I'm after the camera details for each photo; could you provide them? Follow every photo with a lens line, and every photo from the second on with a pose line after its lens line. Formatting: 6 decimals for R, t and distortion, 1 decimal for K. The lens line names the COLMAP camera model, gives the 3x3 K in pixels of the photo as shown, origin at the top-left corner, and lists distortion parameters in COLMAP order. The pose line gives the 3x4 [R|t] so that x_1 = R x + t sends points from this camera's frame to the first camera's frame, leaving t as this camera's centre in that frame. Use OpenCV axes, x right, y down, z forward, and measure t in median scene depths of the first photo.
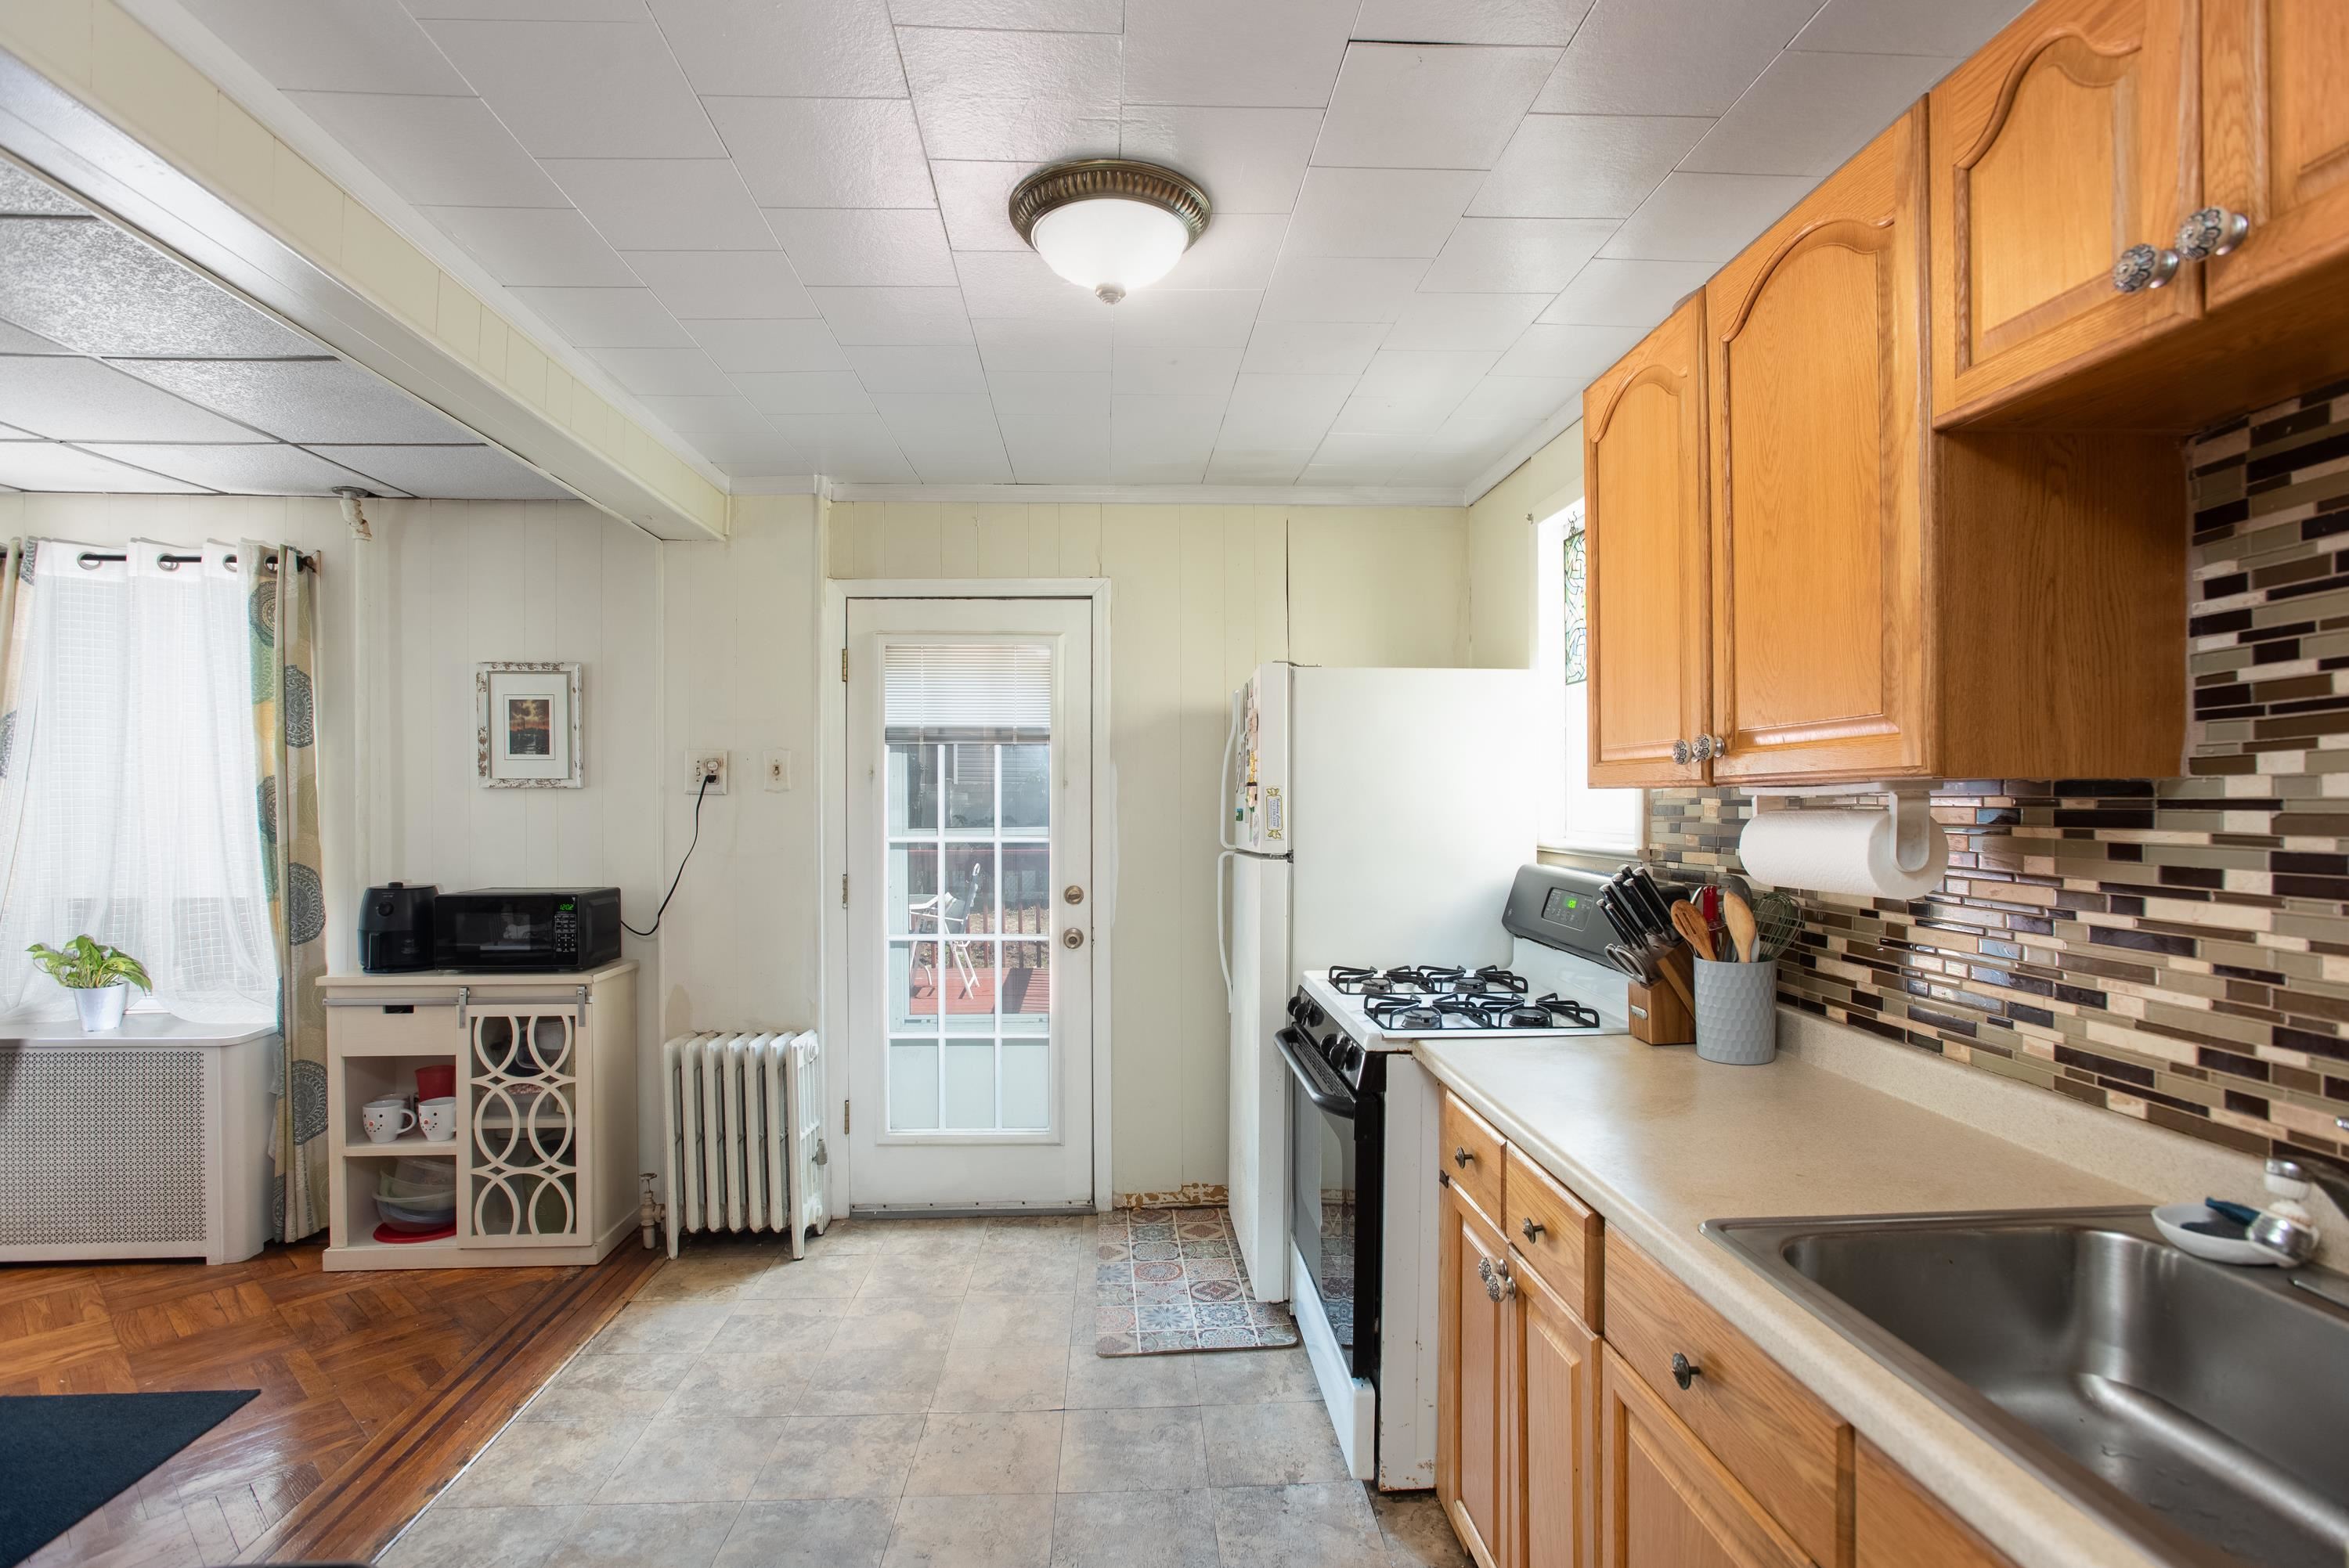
lens RADIAL K [[1186.2, 0, 1173.9], [0, 1186.2, 798.9], [0, 0, 1]] dist [-0.002996, 0.000010]
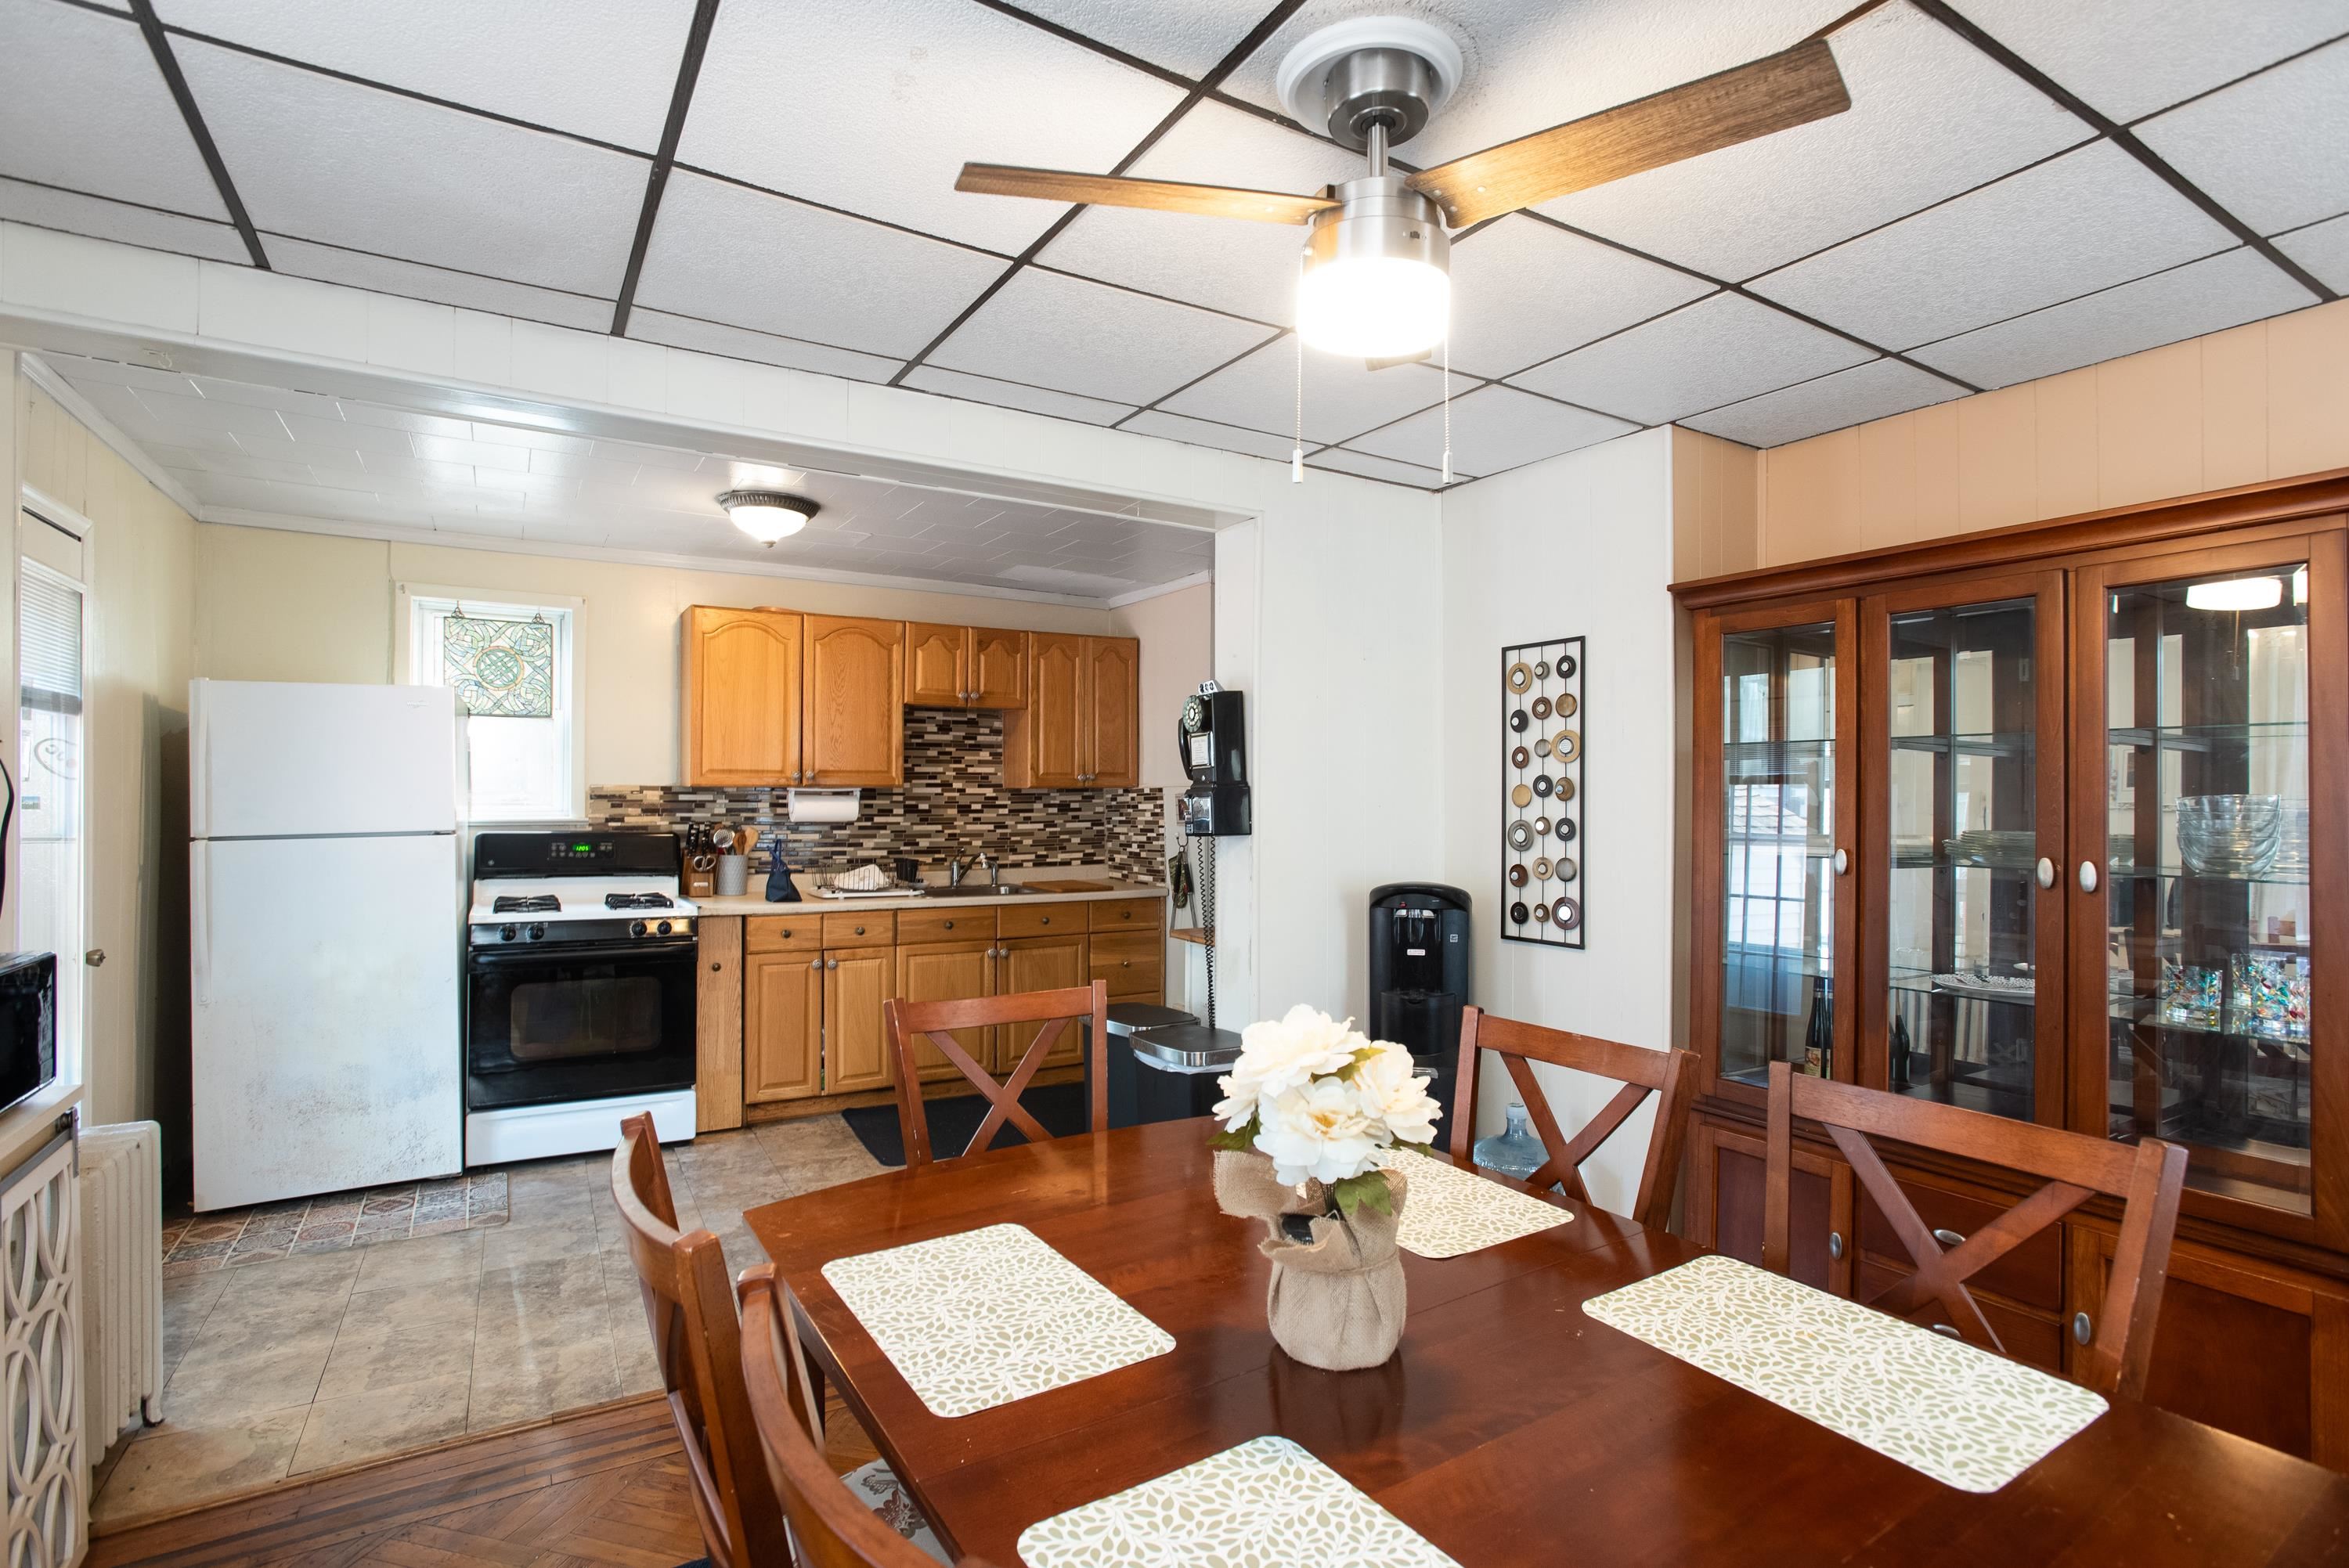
lens RADIAL K [[1115.7, 0, 1121.1], [0, 1115.7, 792.0], [0, 0, 1]] dist [-0.001296, 0.010950]
pose [[-0.441798, -0.001098, 0.897114, -2.443822], [-0.003653, 0.999993, -0.000575, -0.003538], [-0.897107, -0.003531, -0.441799, 1.575517]]
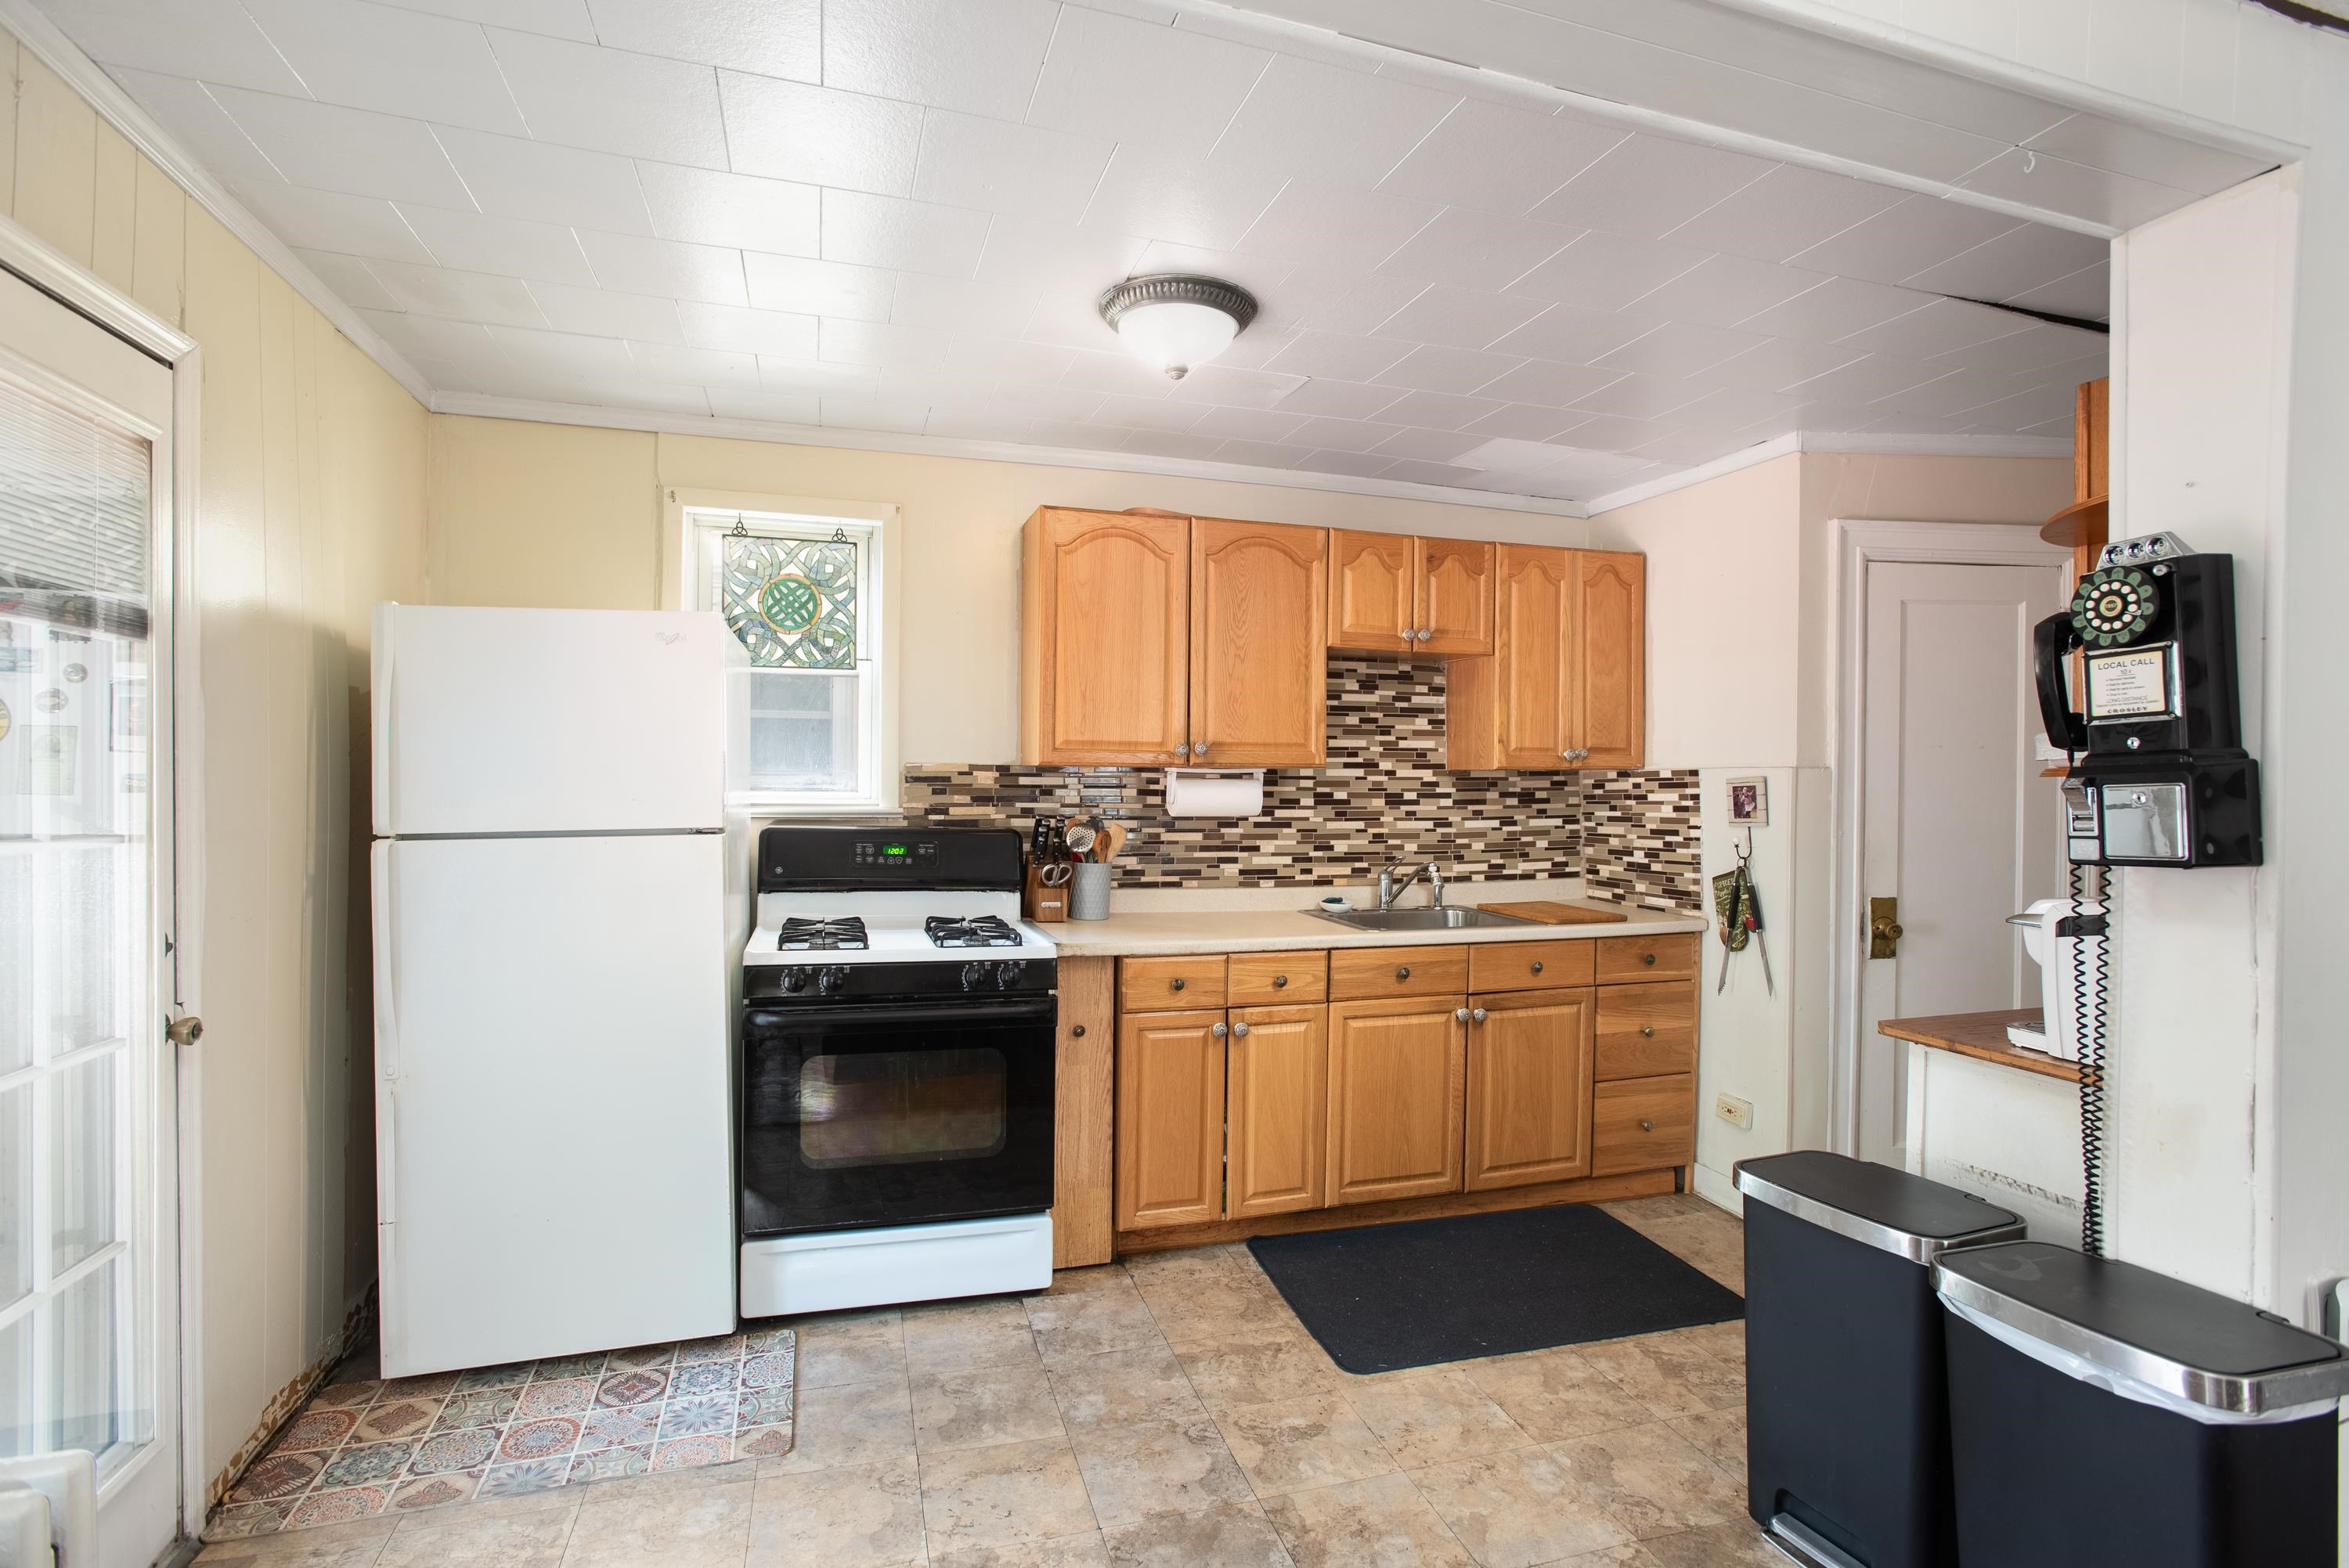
lens RADIAL K [[1133.1, 0, 1174.5], [0, 1133.1, 784.0], [0, 0, 1]] dist [-0.018141, -0.000234]
pose [[-0.251244, -0.007288, 0.967896, -1.468763], [-0.007197, 0.999958, 0.005661, 0.004899], [-0.967897, -0.005544, -0.251286, 1.576778]]
